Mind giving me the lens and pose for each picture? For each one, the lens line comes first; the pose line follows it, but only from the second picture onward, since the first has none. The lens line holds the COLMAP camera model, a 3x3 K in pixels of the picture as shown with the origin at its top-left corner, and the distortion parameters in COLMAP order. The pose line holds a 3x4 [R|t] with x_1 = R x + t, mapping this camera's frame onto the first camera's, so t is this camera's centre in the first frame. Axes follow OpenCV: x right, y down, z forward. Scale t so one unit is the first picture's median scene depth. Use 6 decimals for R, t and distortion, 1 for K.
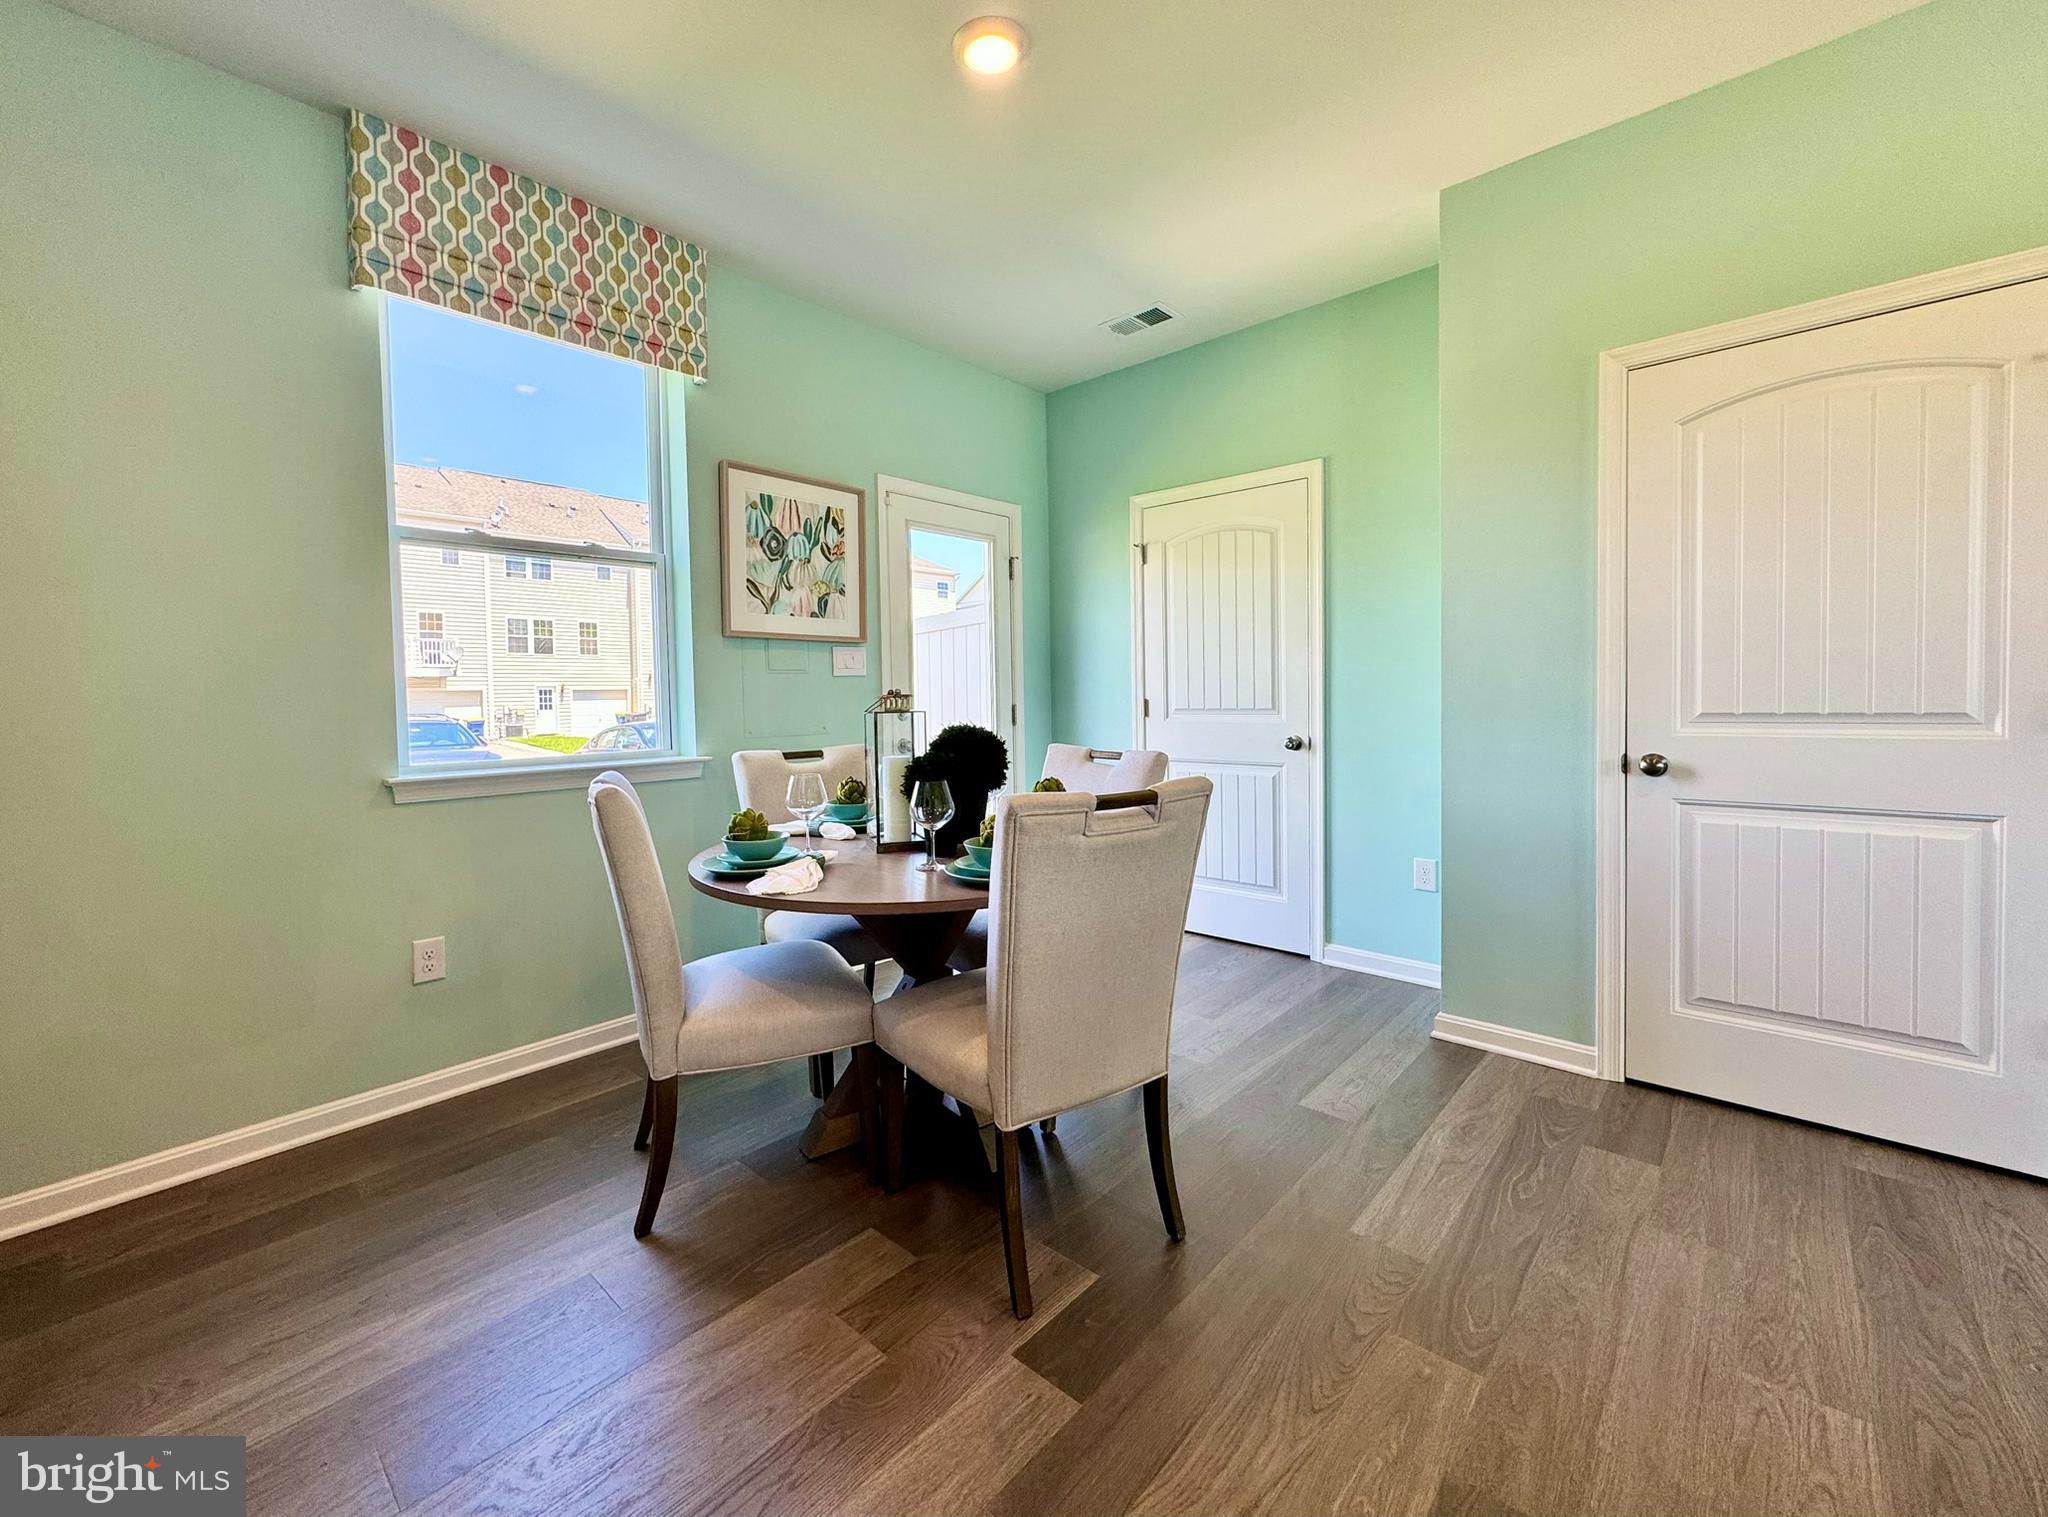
lens RADIAL K [[841.6, 0, 987.6], [0, 841.6, 716.8], [0, 0, 1]] dist [-0.000156, -0.000191]
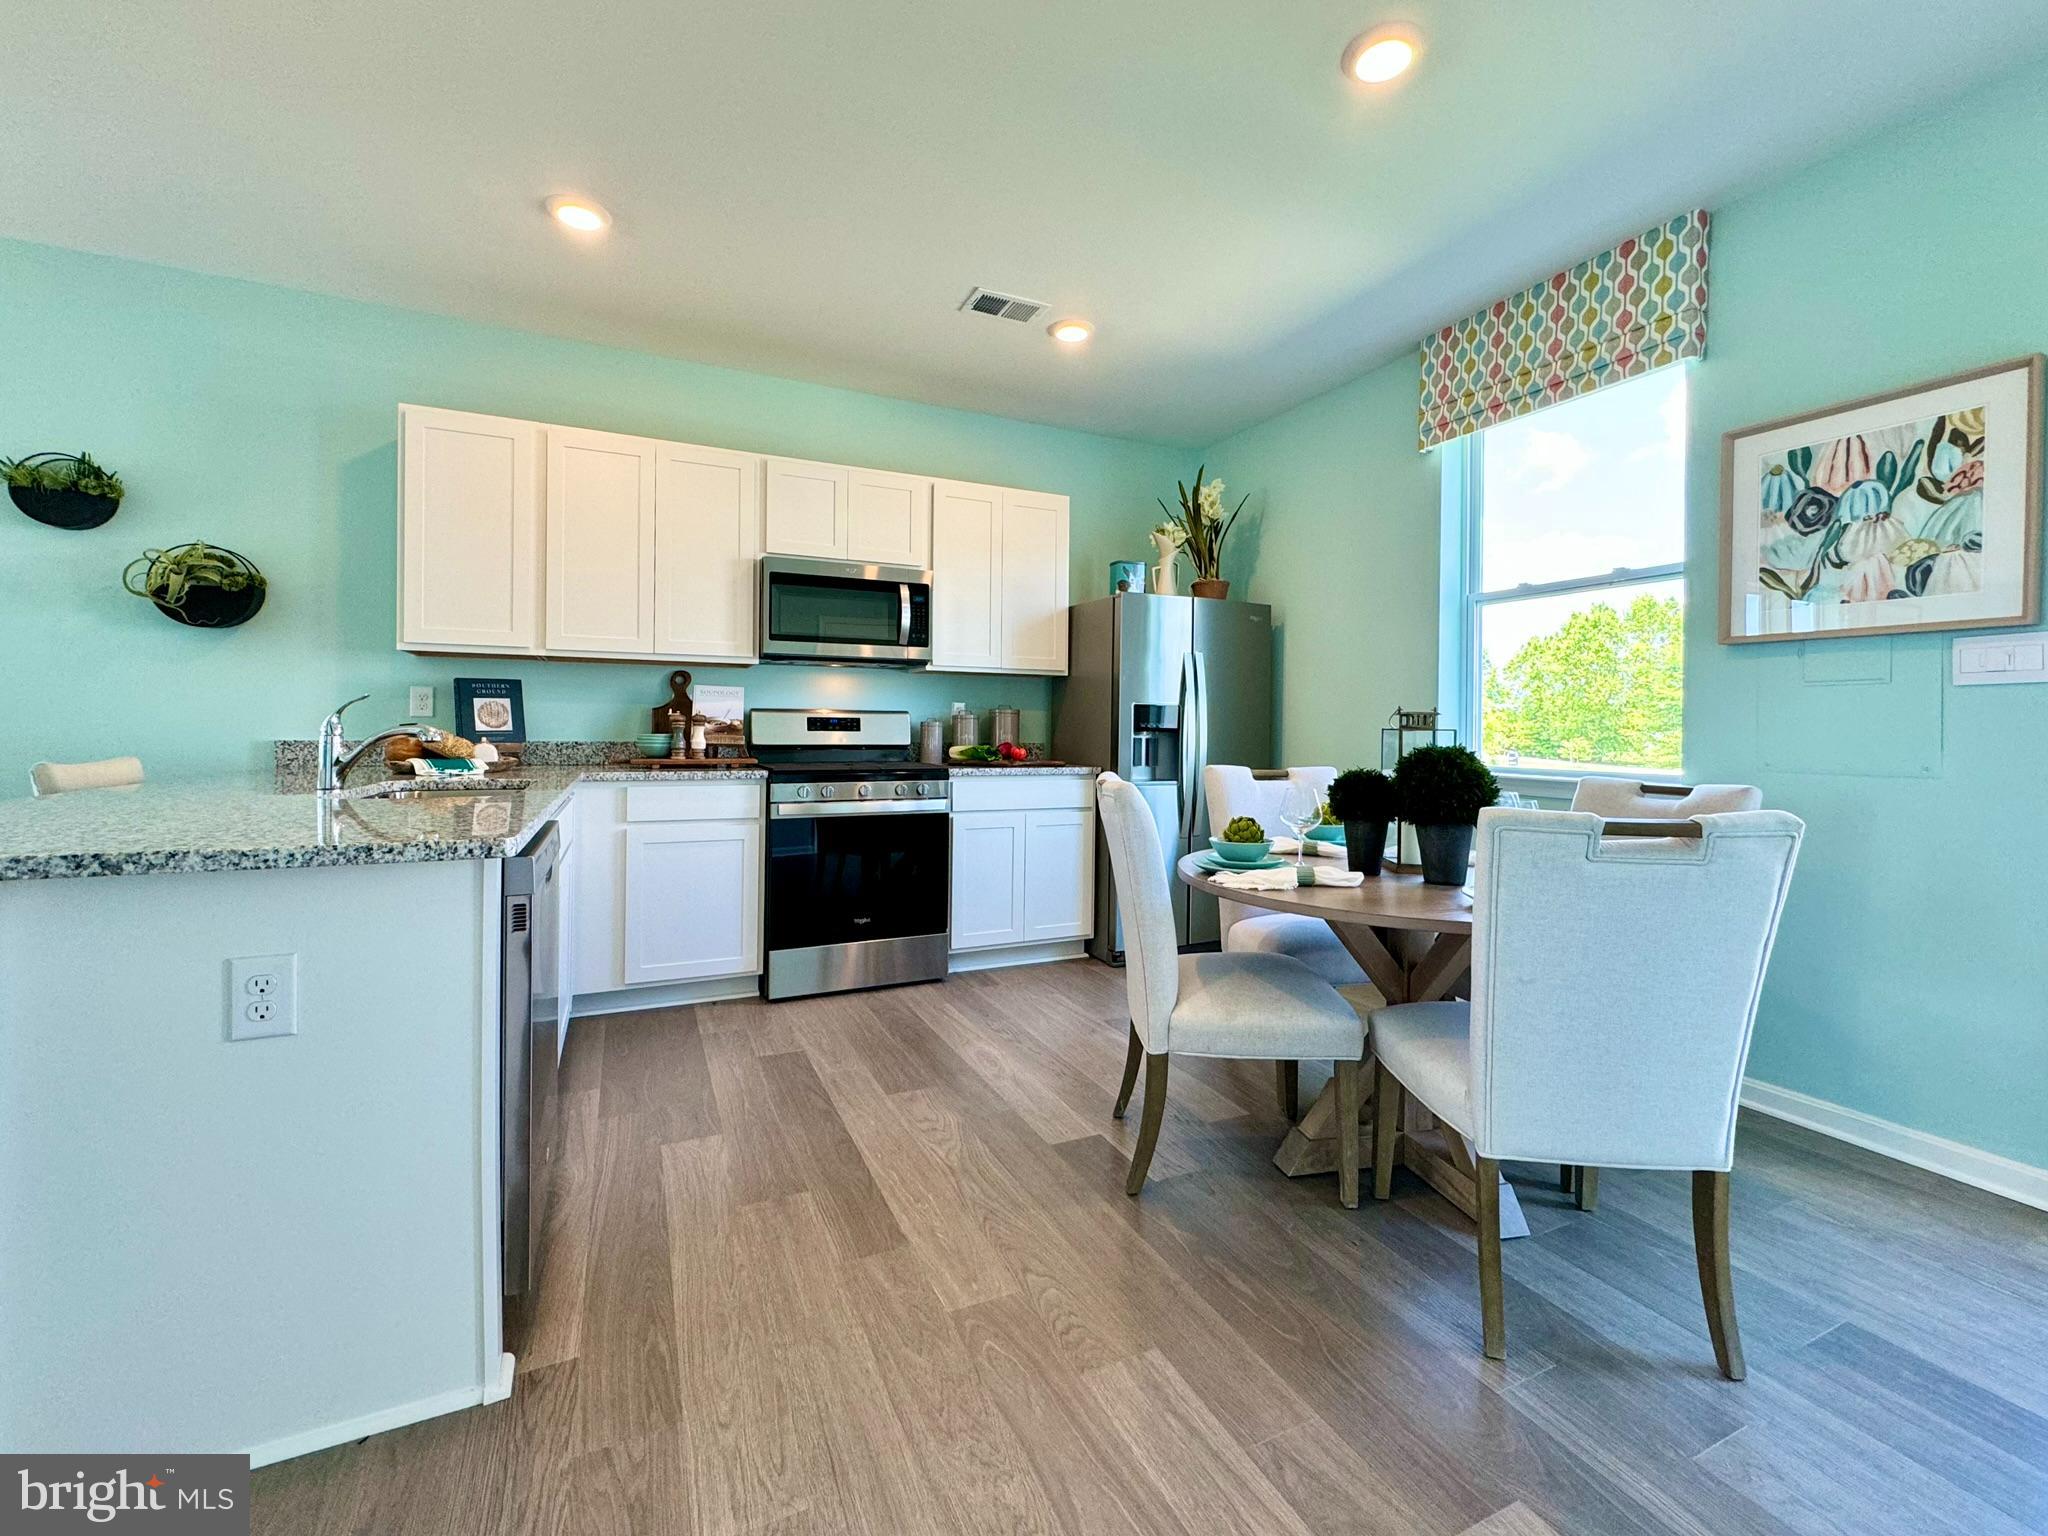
lens RADIAL K [[835.4, 0, 1032.7], [0, 835.4, 728.1], [0, 0, 1]] dist [-0.001858, -0.000305]
pose [[-0.360459, 0.017088, -0.932619, 0.674544], [-0.028955, 0.999145, 0.029498, -0.016569], [0.932326, 0.037637, -0.359656, 0.630713]]
